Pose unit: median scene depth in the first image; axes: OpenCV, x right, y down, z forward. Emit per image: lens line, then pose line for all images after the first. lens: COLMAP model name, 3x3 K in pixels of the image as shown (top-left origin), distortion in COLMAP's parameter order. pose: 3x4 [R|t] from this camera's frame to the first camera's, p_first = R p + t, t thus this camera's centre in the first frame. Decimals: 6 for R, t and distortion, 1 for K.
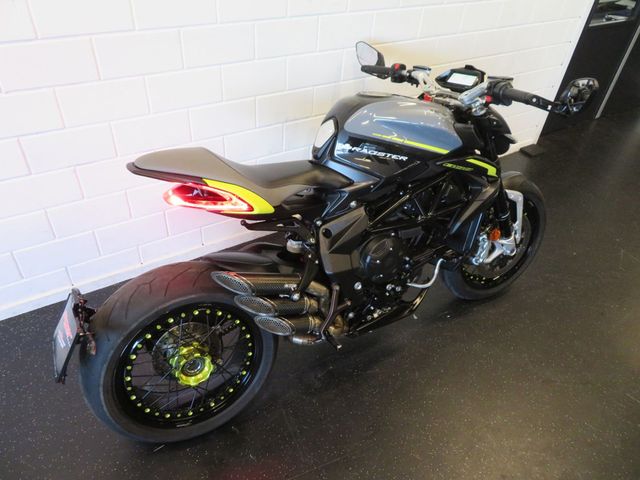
lens RADIAL K [[462.4, 0, 319.7], [0, 462.4, 239.4], [0, 0, 1]] dist [-0.012538, 0.010933]
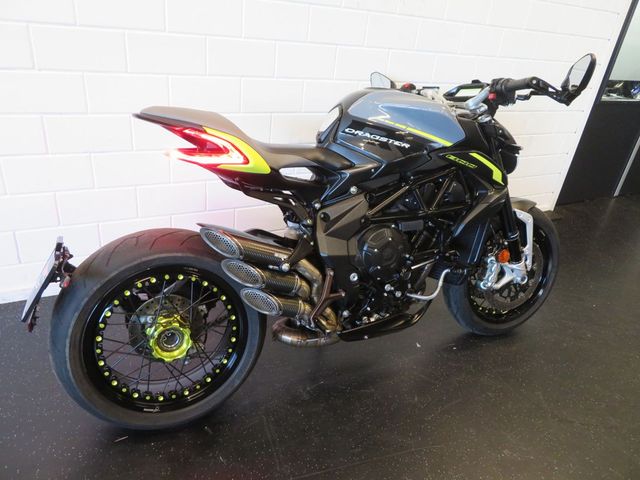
lens RADIAL K [[462.4, 0, 320.1], [0, 462.4, 237.3], [0, 0, 1]] dist [-0.012538, 0.010933]
pose [[0.996138, 0.070273, -0.052648, 0.058476], [-0.079880, 0.974205, -0.211054, 0.230153], [0.036458, 0.214445, 0.976055, 0.050572]]
